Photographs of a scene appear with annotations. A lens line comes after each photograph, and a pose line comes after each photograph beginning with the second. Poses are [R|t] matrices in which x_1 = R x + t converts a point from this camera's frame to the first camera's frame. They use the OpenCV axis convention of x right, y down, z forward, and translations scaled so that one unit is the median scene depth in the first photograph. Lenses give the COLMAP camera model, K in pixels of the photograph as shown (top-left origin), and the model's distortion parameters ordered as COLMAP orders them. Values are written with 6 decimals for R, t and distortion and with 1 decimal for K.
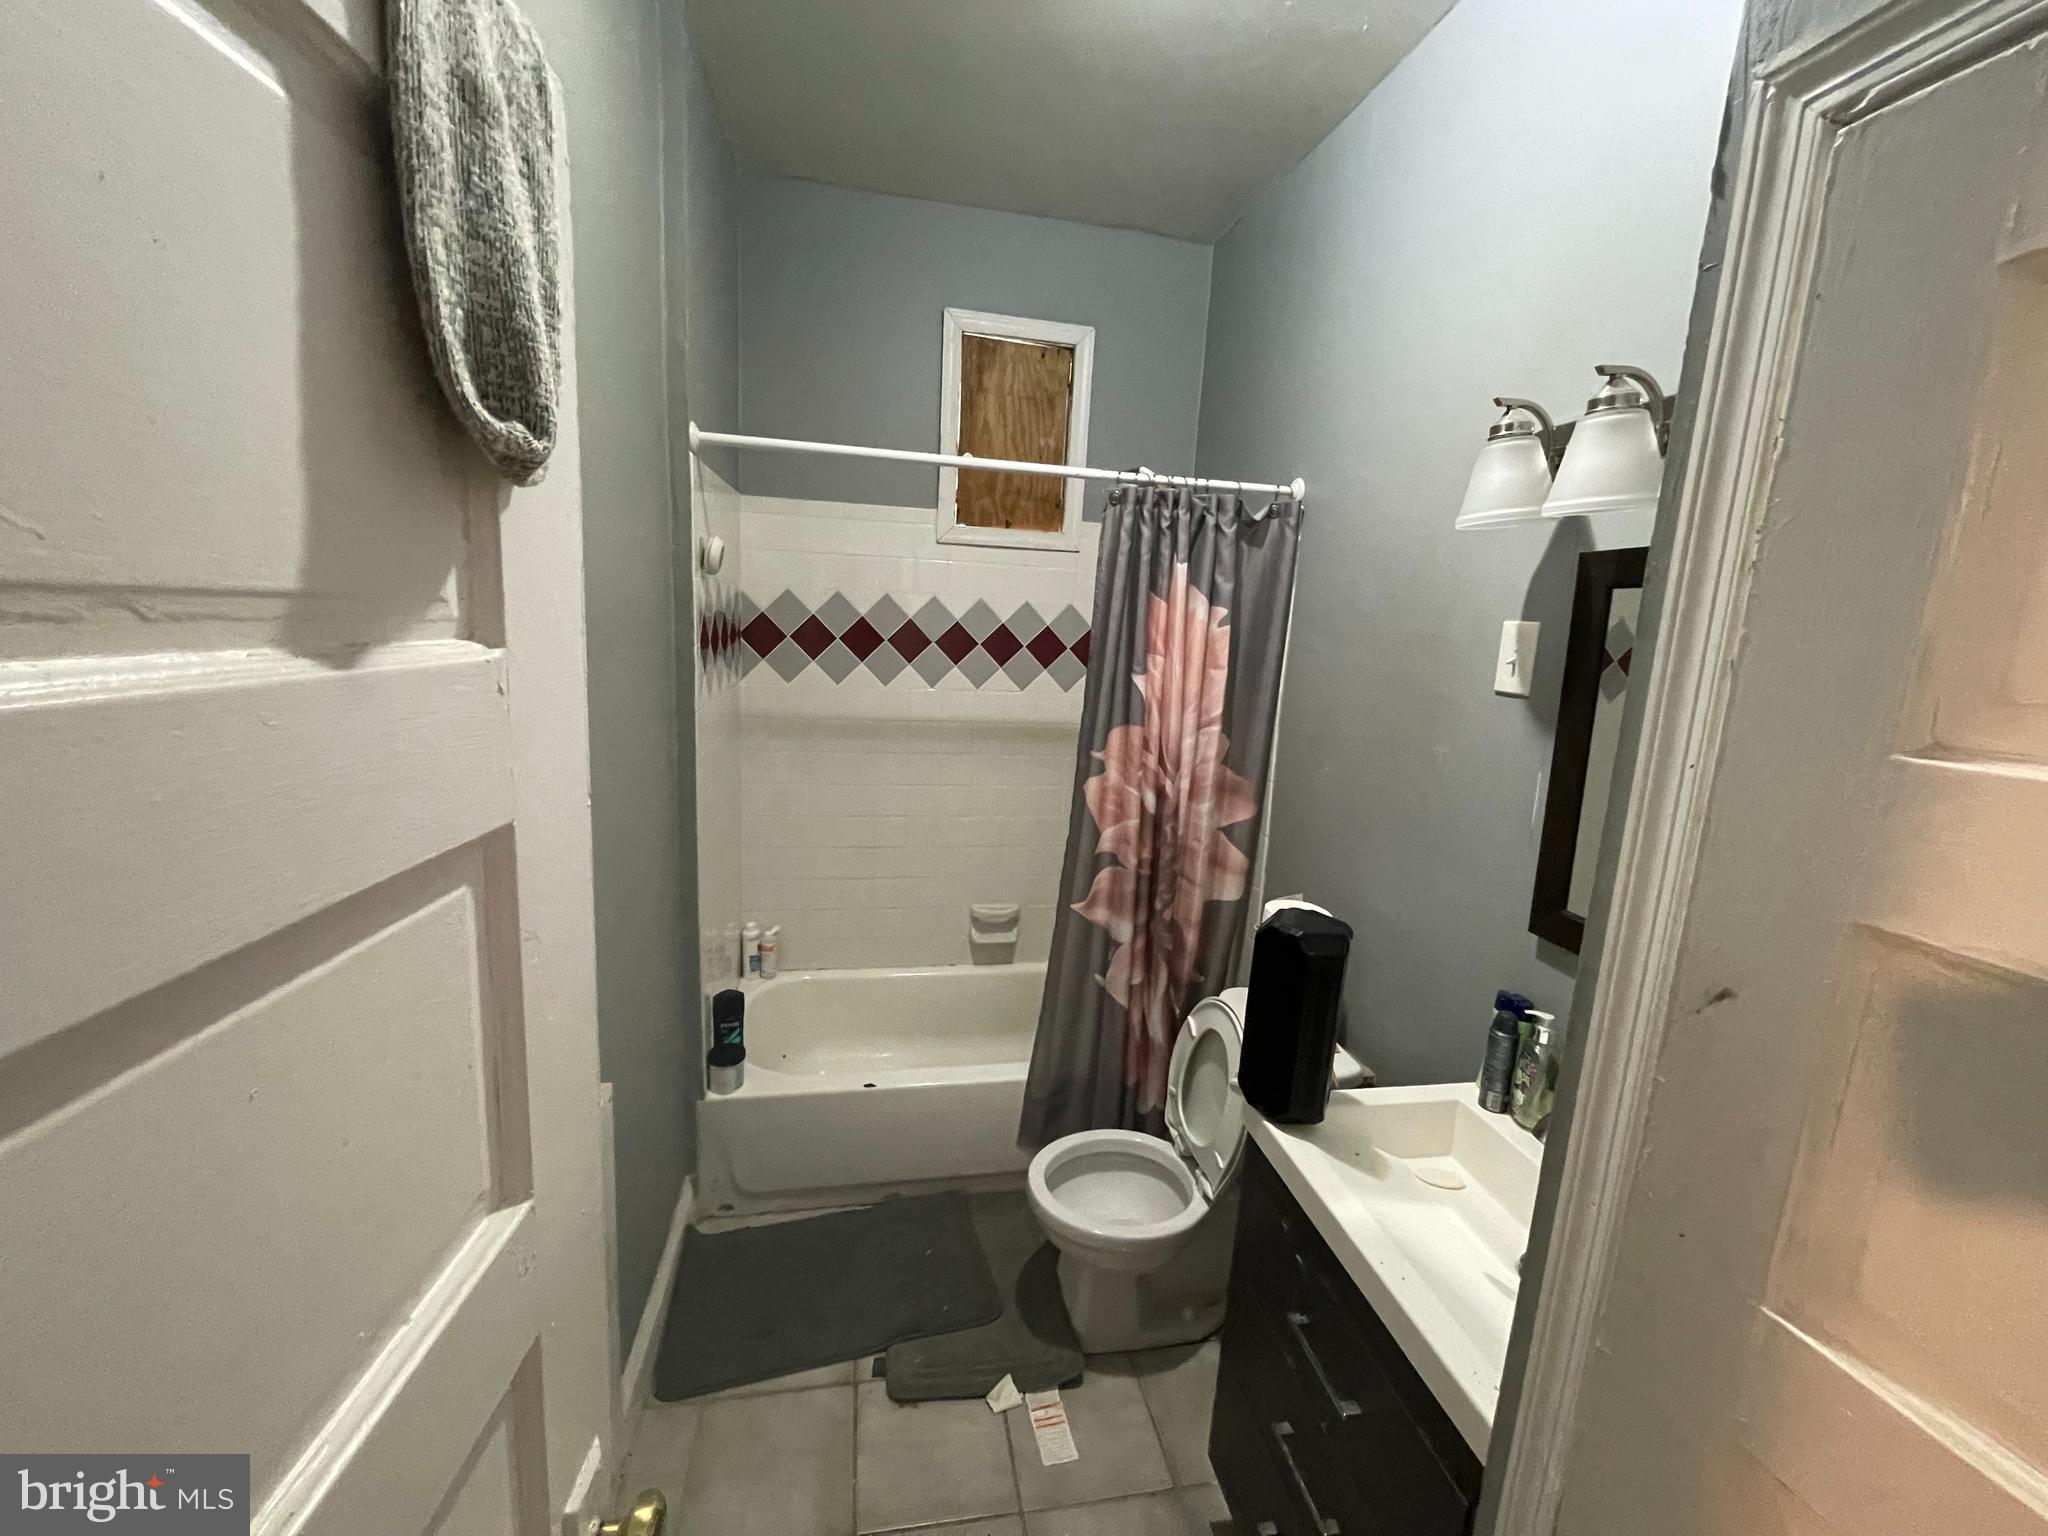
lens RADIAL K [[830.4, 0, 1028.6], [0, 830.4, 763.5], [0, 0, 1]] dist [-0.003008, -0.000547]
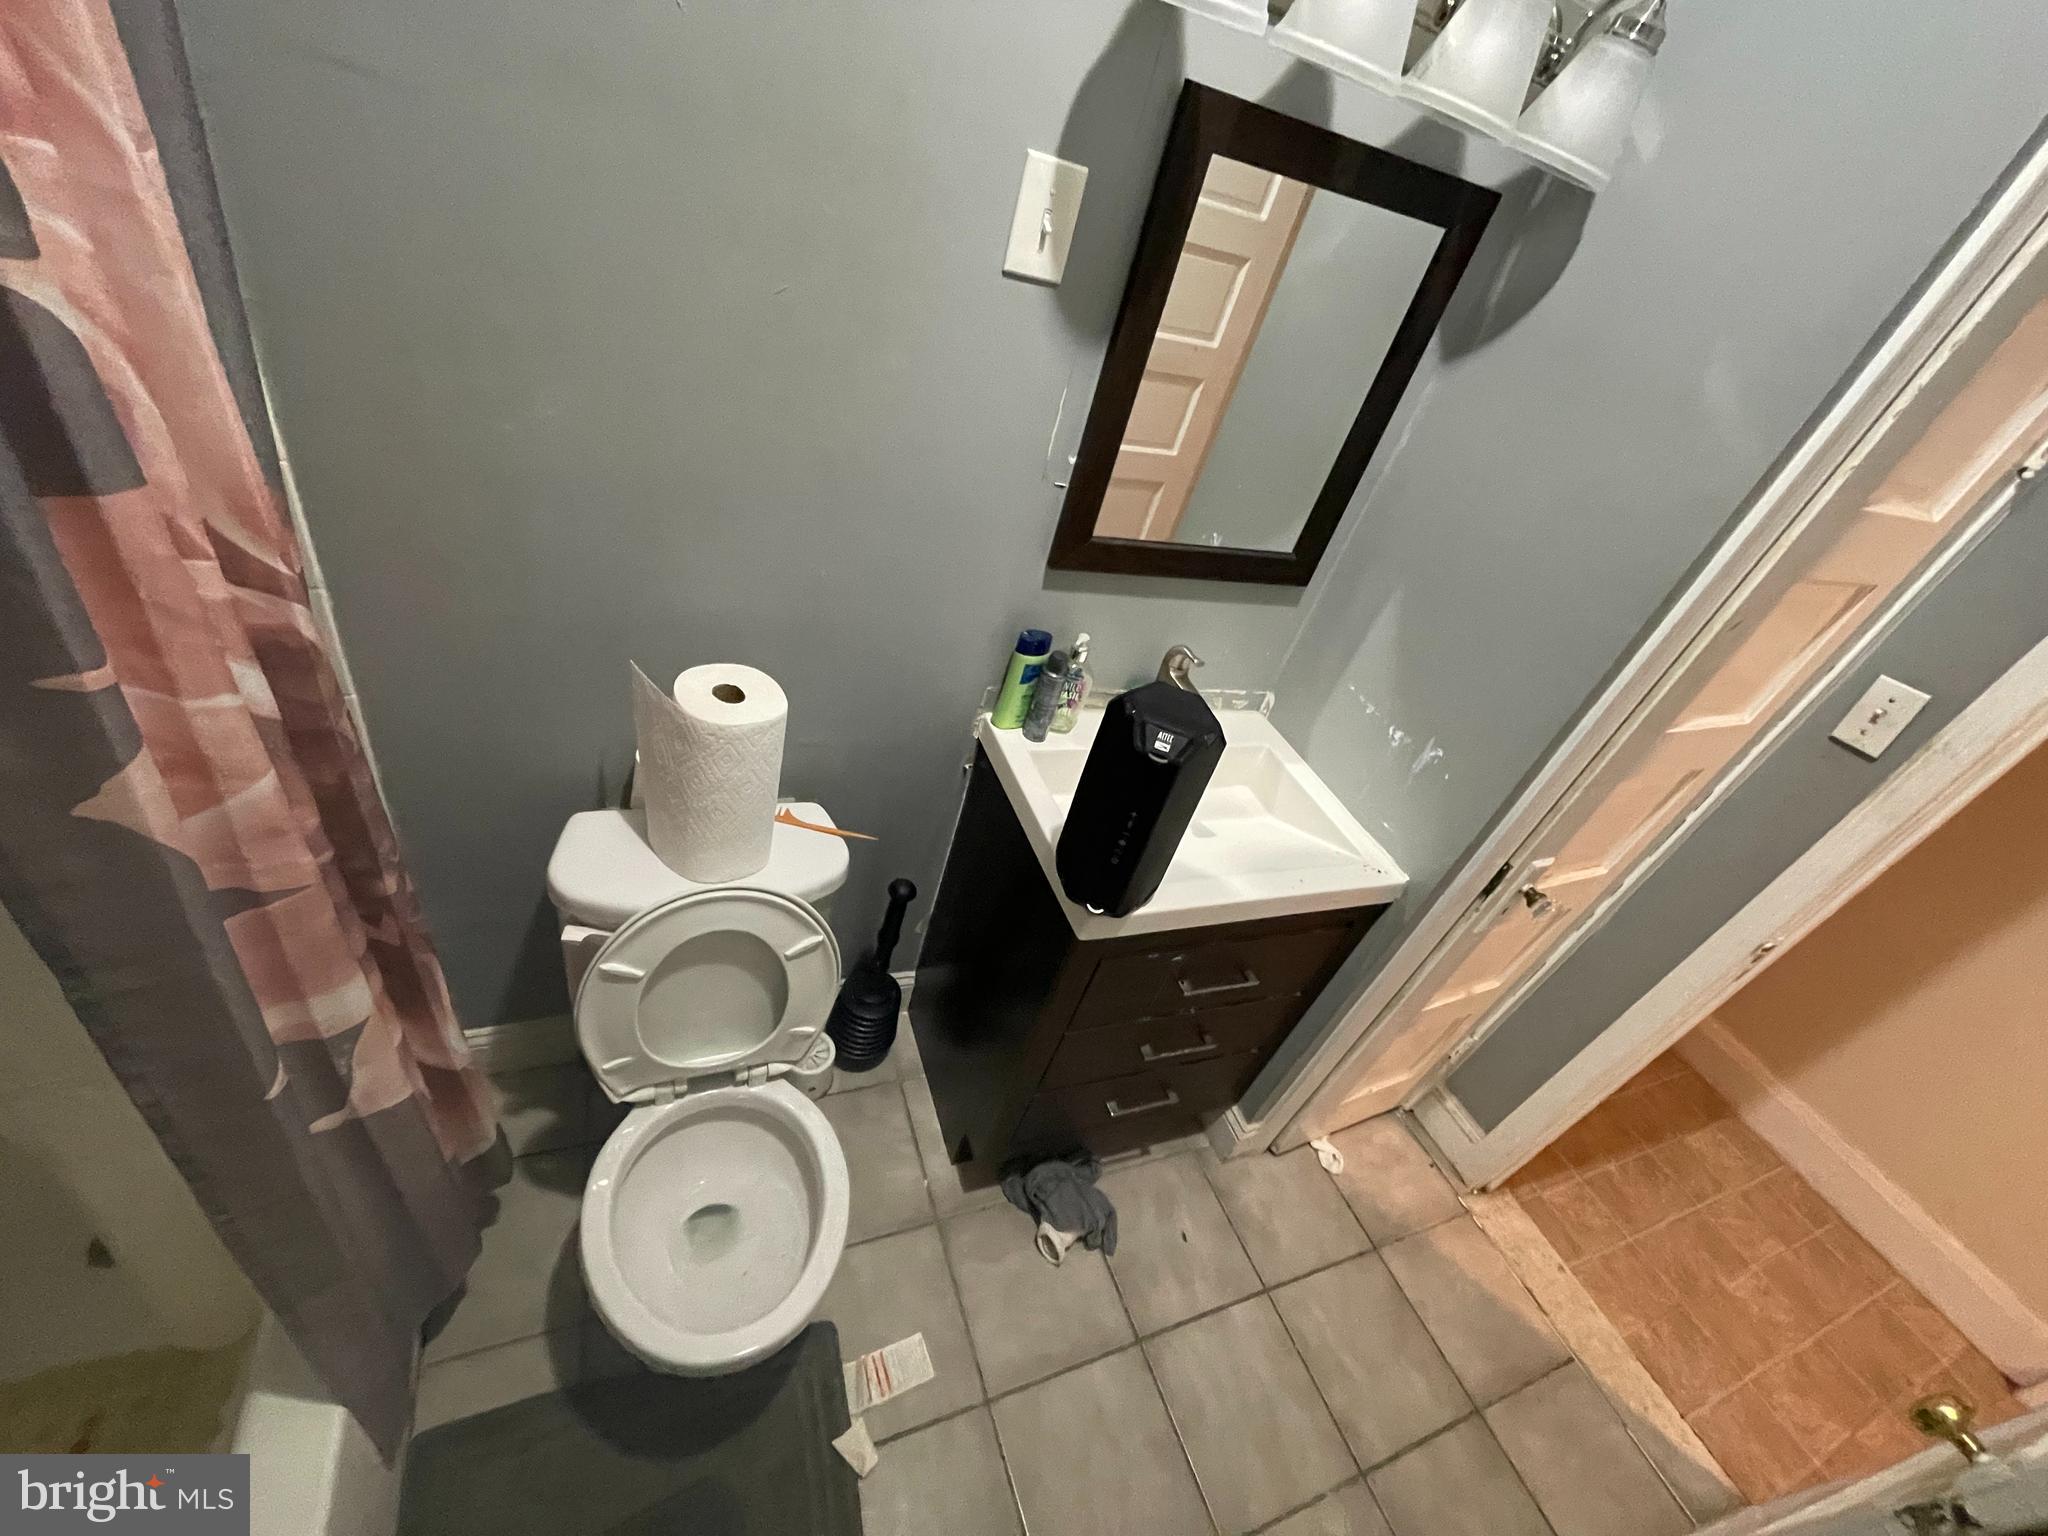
lens RADIAL K [[830.4, 0, 1028.6], [0, 830.4, 763.5], [0, 0, 1]] dist [-0.003008, -0.000547]
pose [[-0.155621, -0.672423, 0.723622, -0.217020], [-0.084481, 0.738923, 0.668473, -0.253077], [-0.984198, 0.042896, -0.171799, 1.145447]]
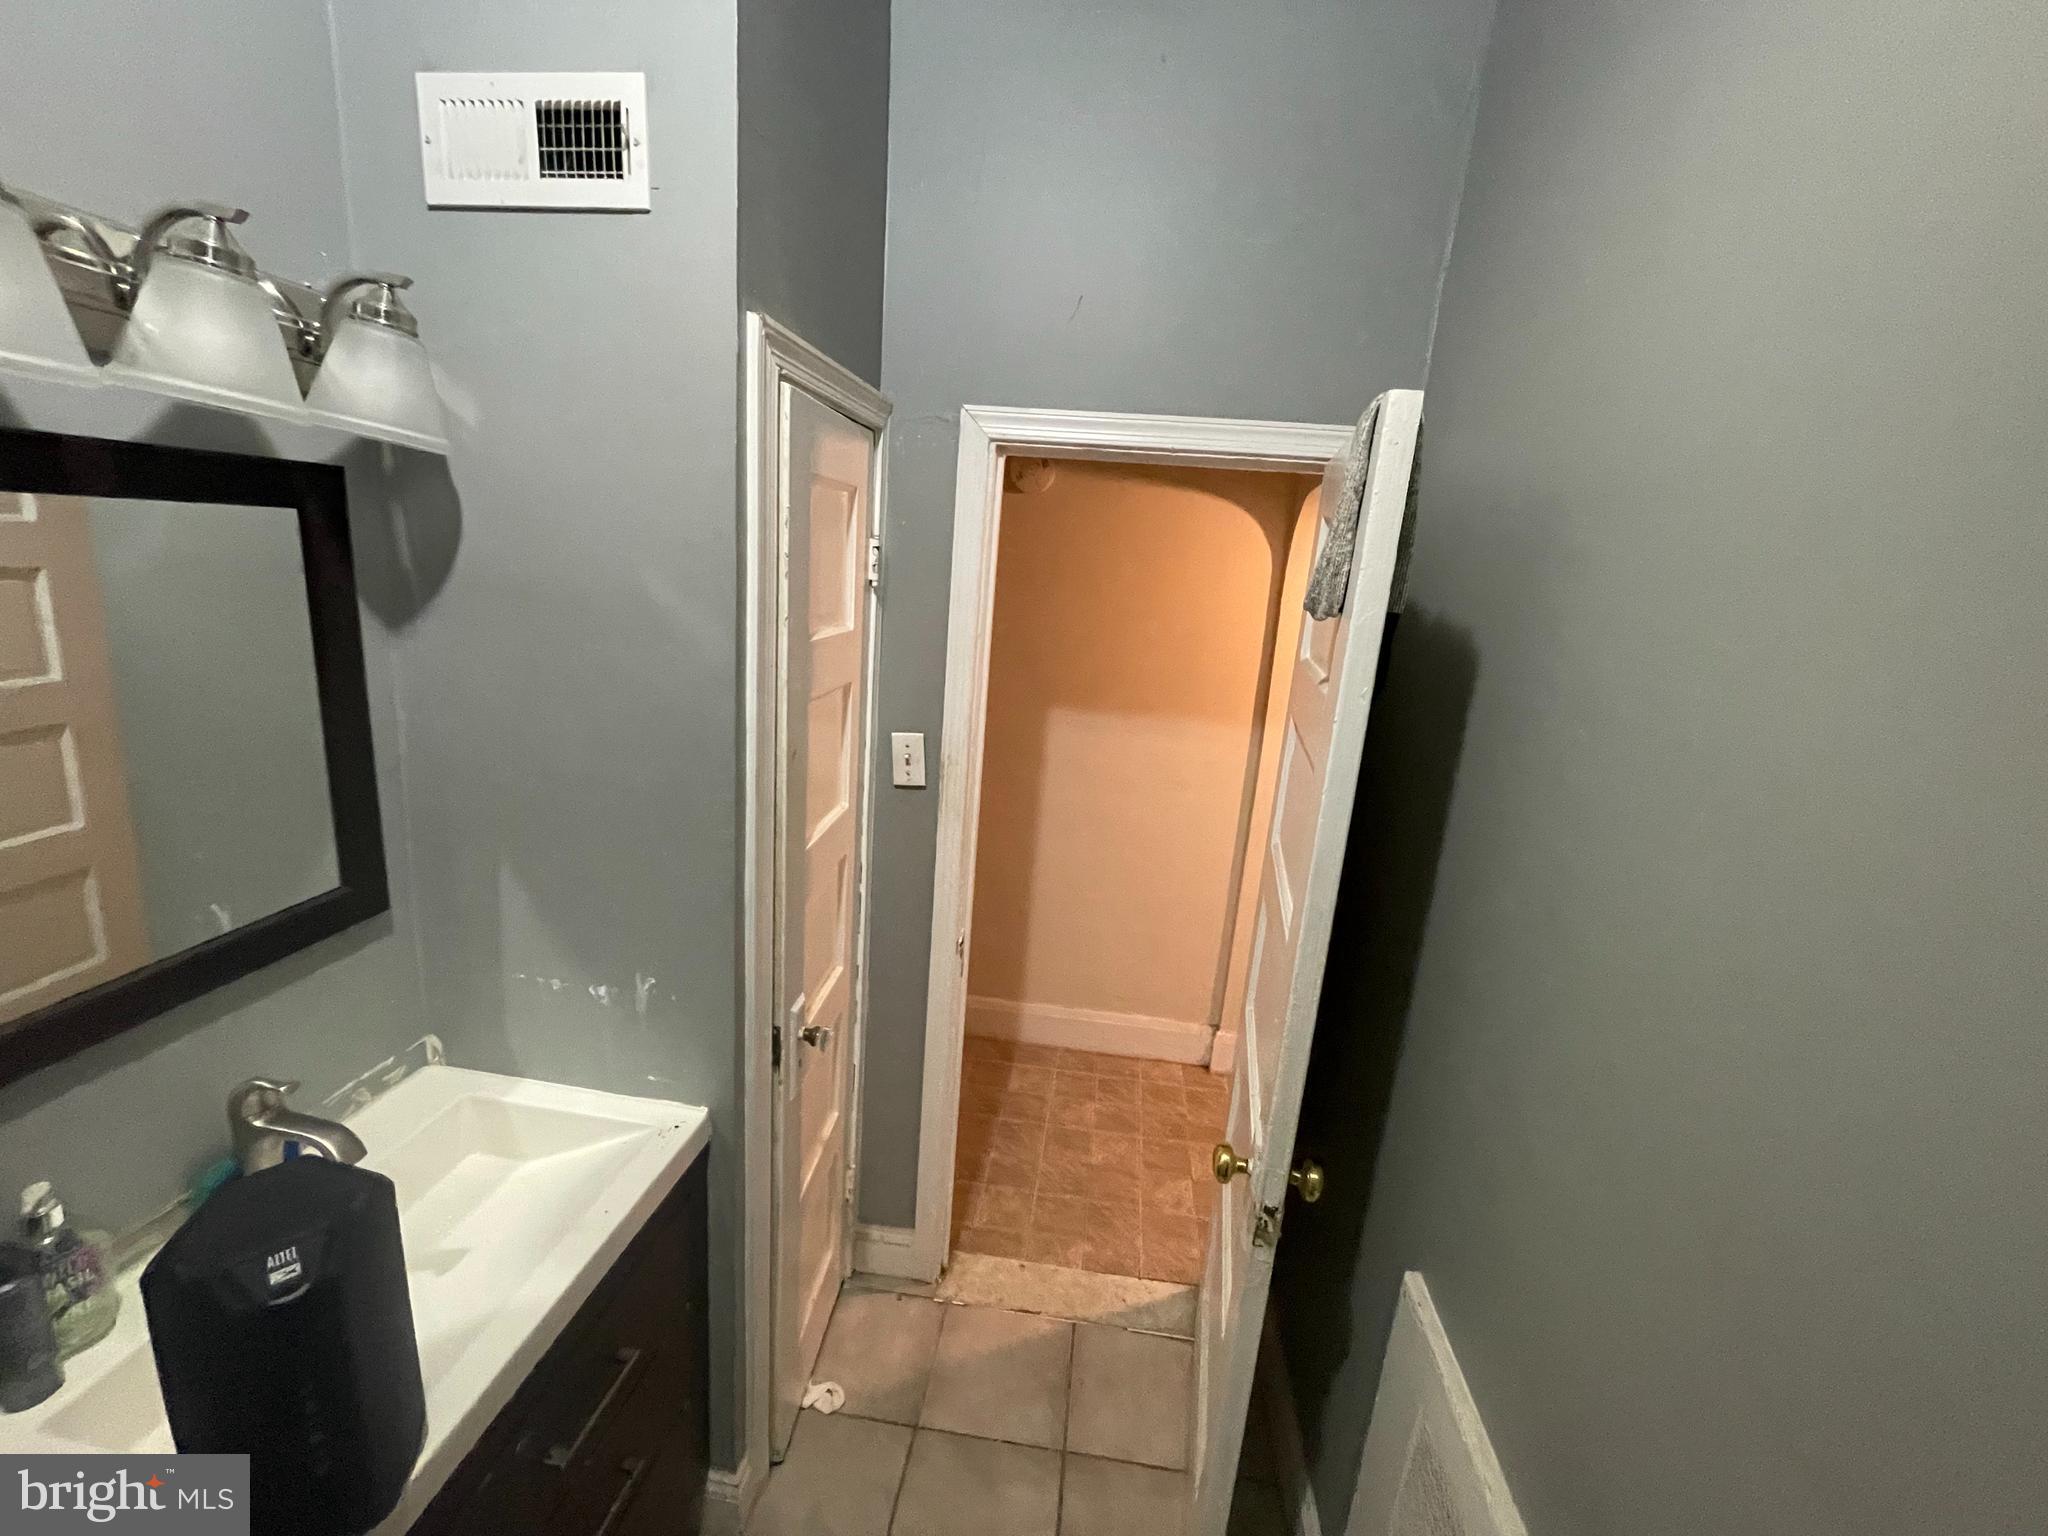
lens RADIAL K [[830.4, 0, 1028.6], [0, 830.4, 763.5], [0, 0, 1]] dist [-0.003008, -0.000547]
pose [[-0.942104, -0.198273, 0.270423, -0.166172], [-0.073952, 0.909454, 0.409175, -0.269569], [-0.327066, 0.365487, -0.871463, 1.073599]]
